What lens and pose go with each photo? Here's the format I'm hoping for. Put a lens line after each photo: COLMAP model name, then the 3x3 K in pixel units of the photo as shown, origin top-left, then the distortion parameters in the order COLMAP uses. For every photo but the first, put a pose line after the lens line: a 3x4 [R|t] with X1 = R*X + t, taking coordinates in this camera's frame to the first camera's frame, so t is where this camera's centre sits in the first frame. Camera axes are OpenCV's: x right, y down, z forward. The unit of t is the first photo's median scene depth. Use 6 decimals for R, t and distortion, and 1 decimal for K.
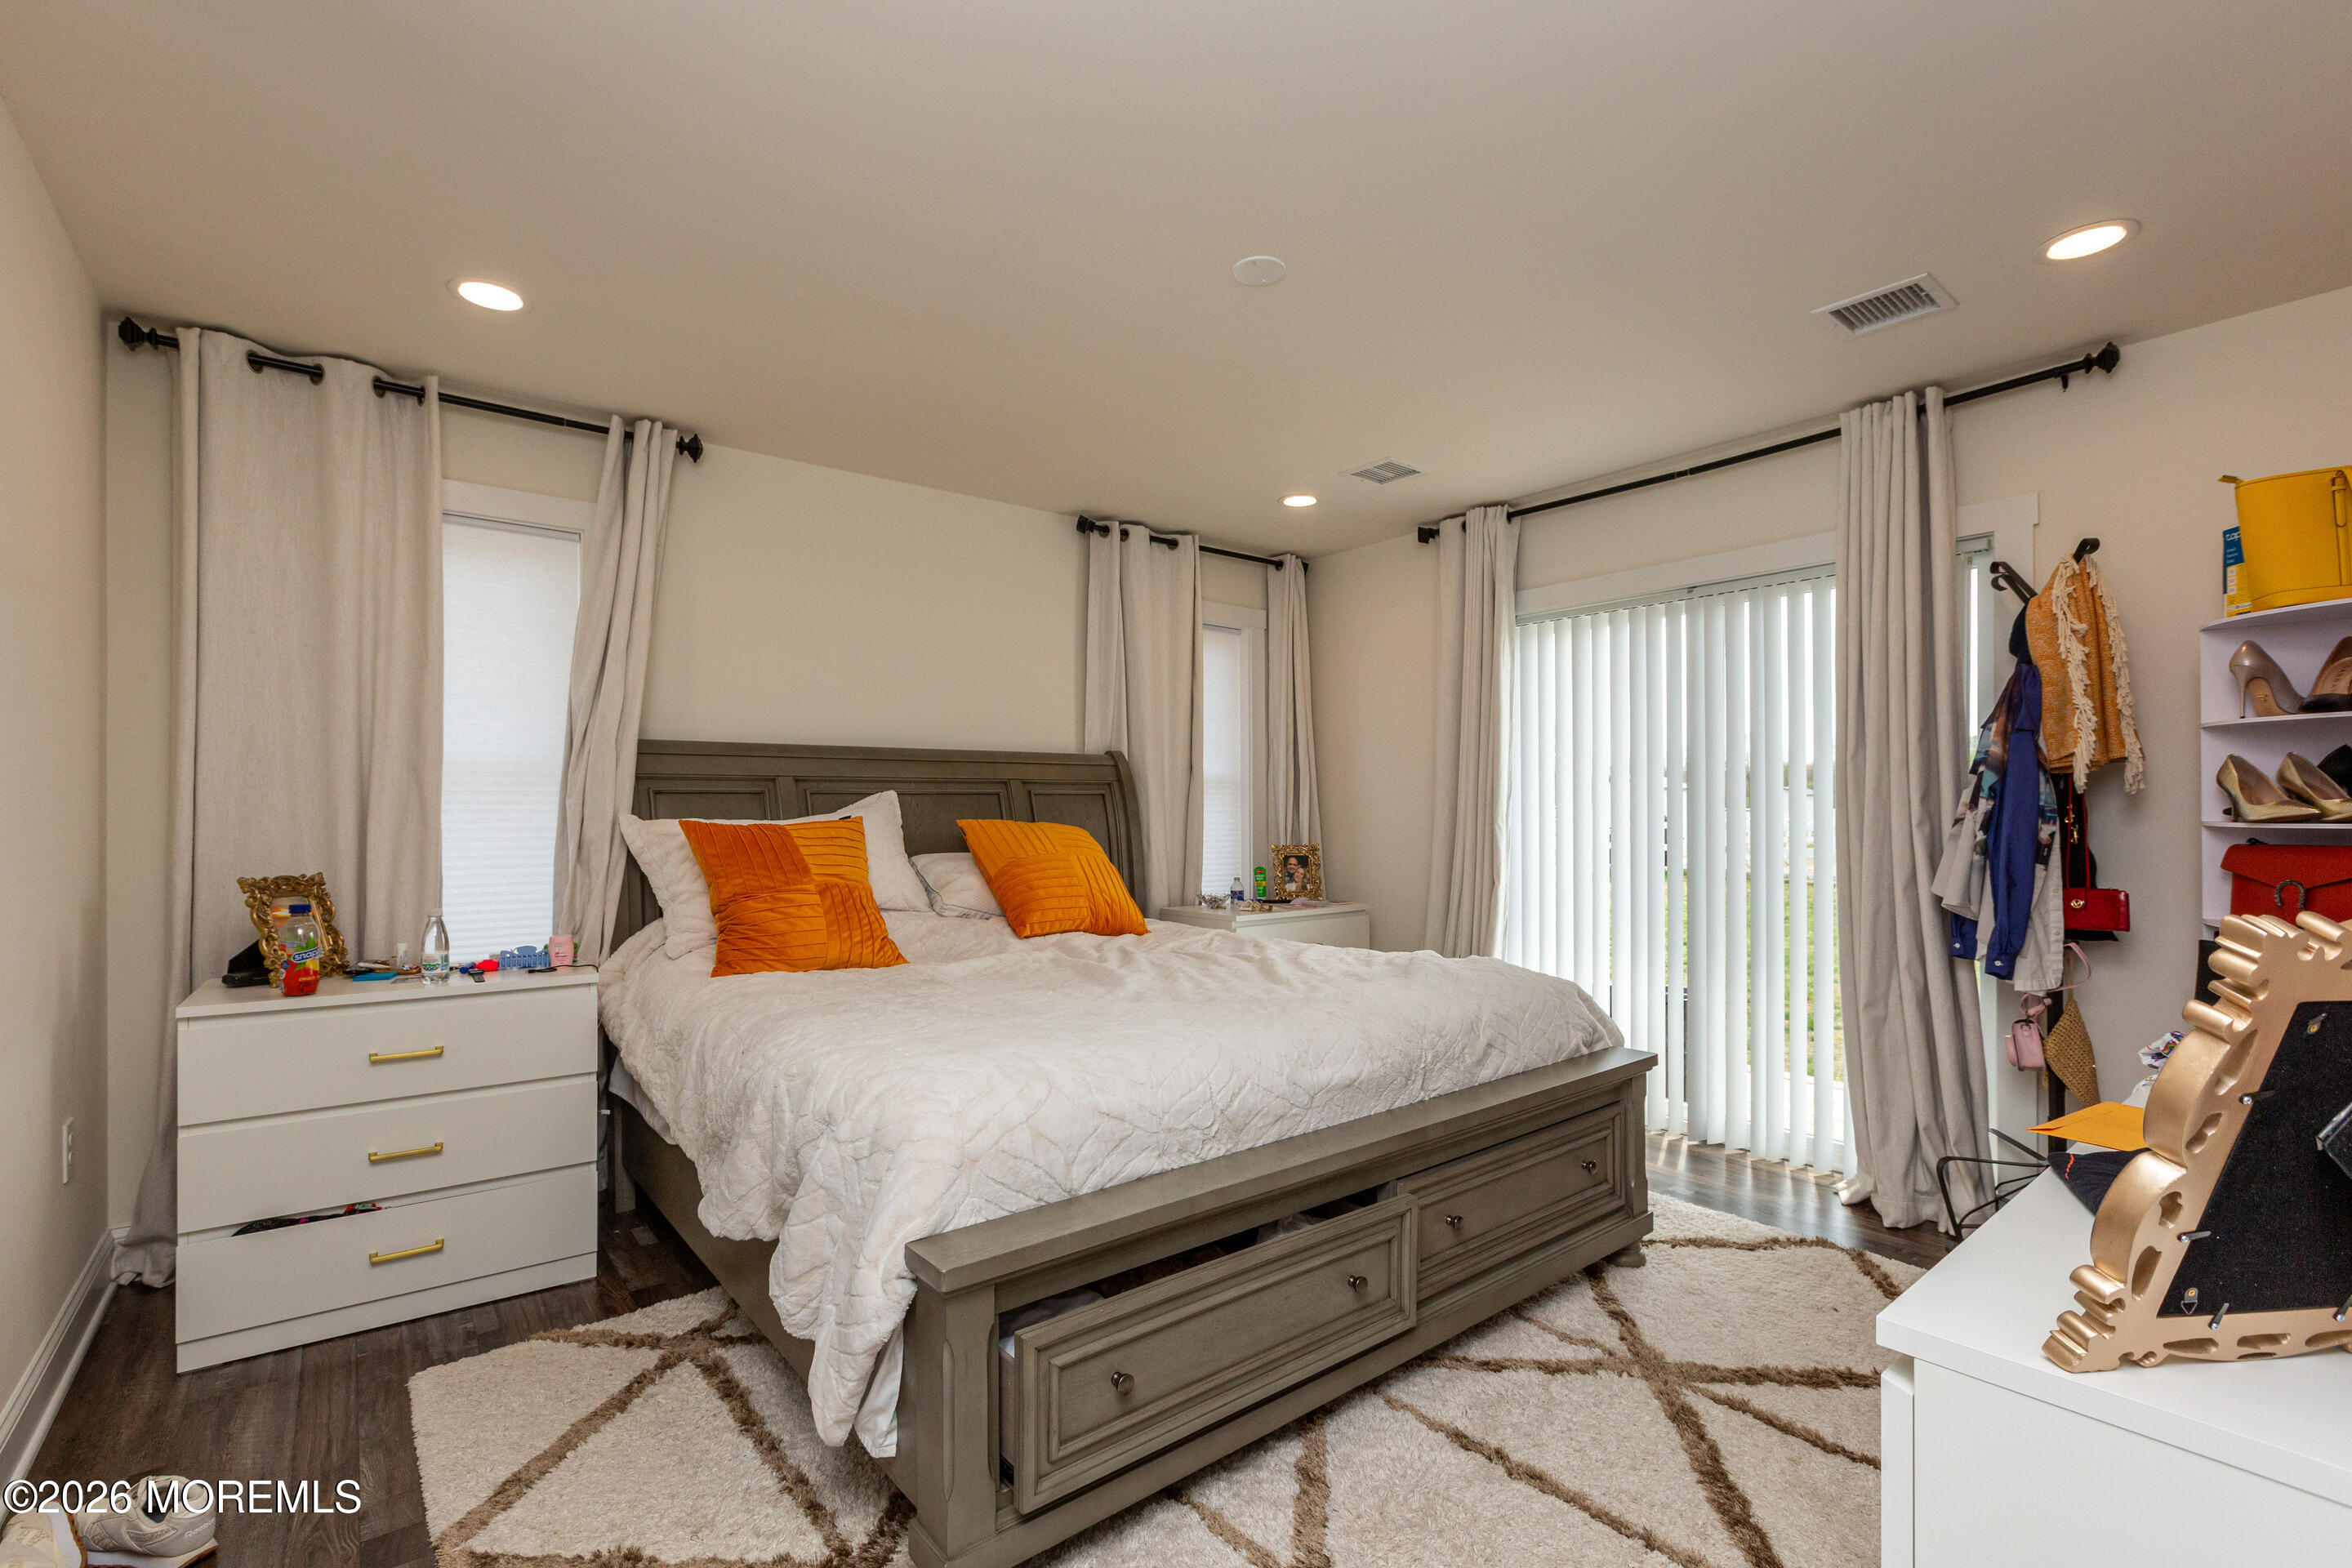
lens RADIAL K [[1051.9, 0, 1189.1], [0, 1051.9, 802.1], [0, 0, 1]] dist [-0.000838, 0.000104]
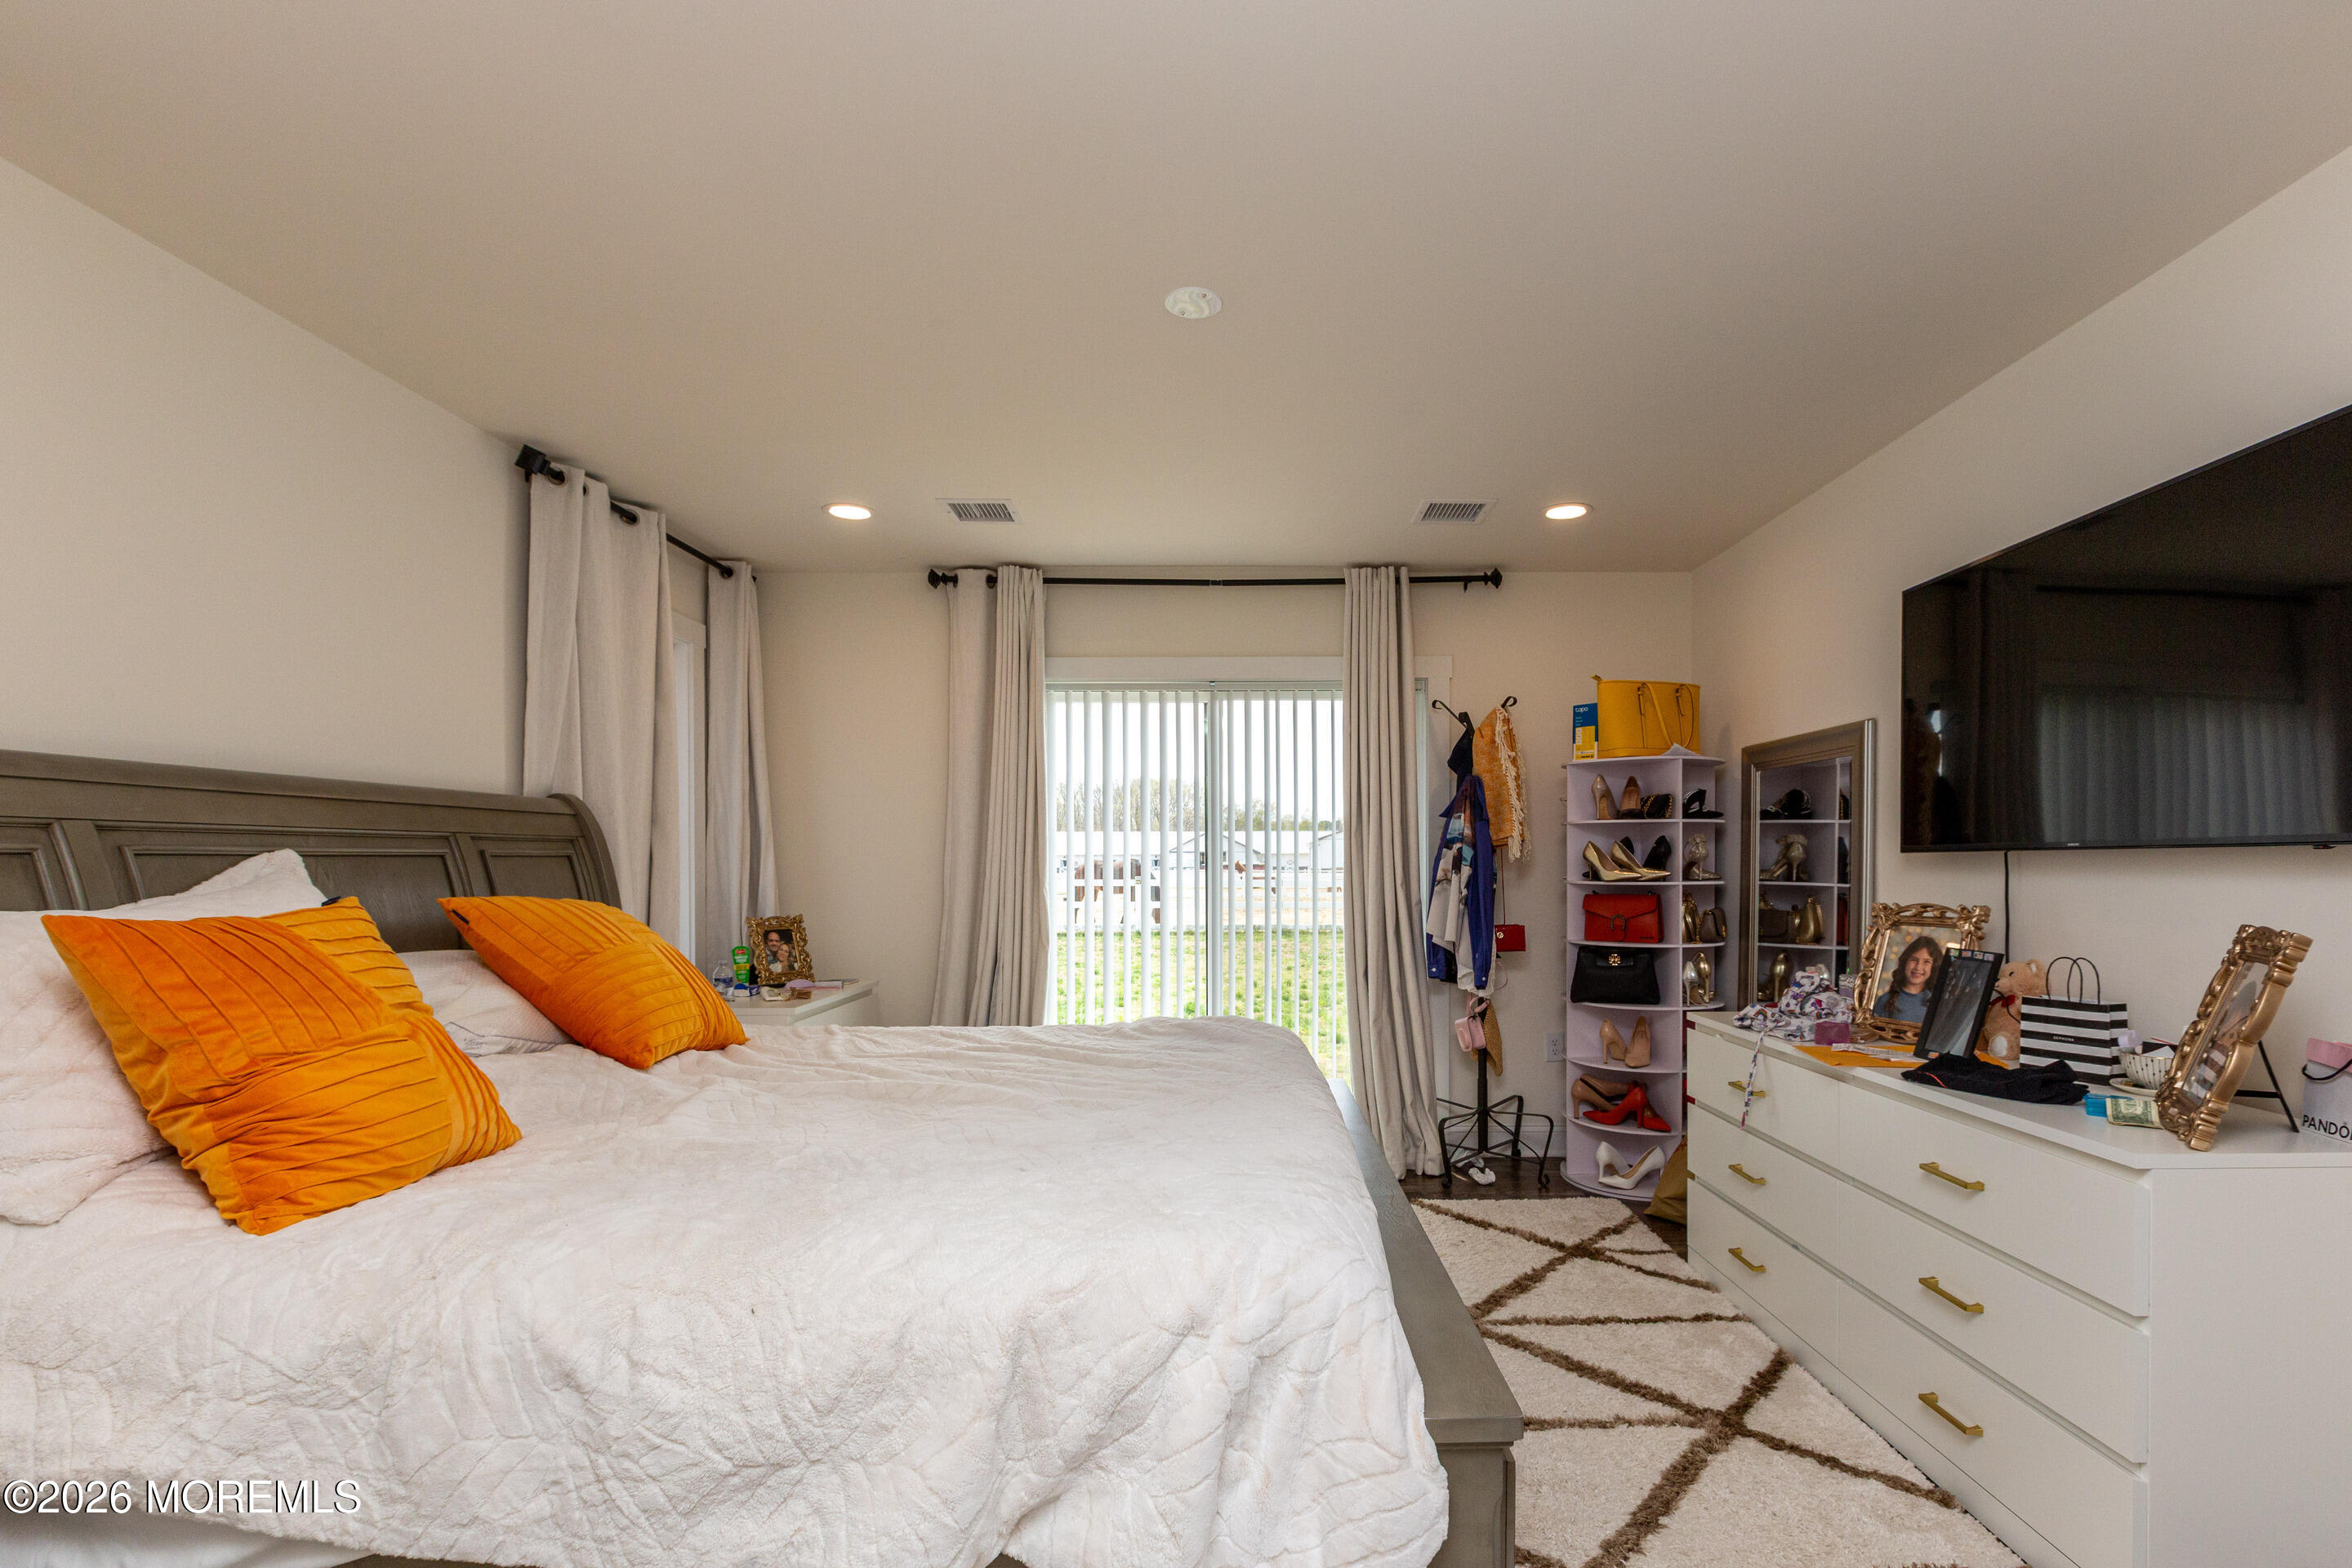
lens RADIAL K [[1051.9, 0, 1277.4], [0, 1051.9, 859.6], [0, 0, 1]] dist [-0.000838, 0.000104]
pose [[0.616143, 0.002368, 0.787631, -0.416559], [-0.005147, 0.999986, 0.001020, -0.009581], [-0.787617, -0.004683, 0.616147, 0.239970]]
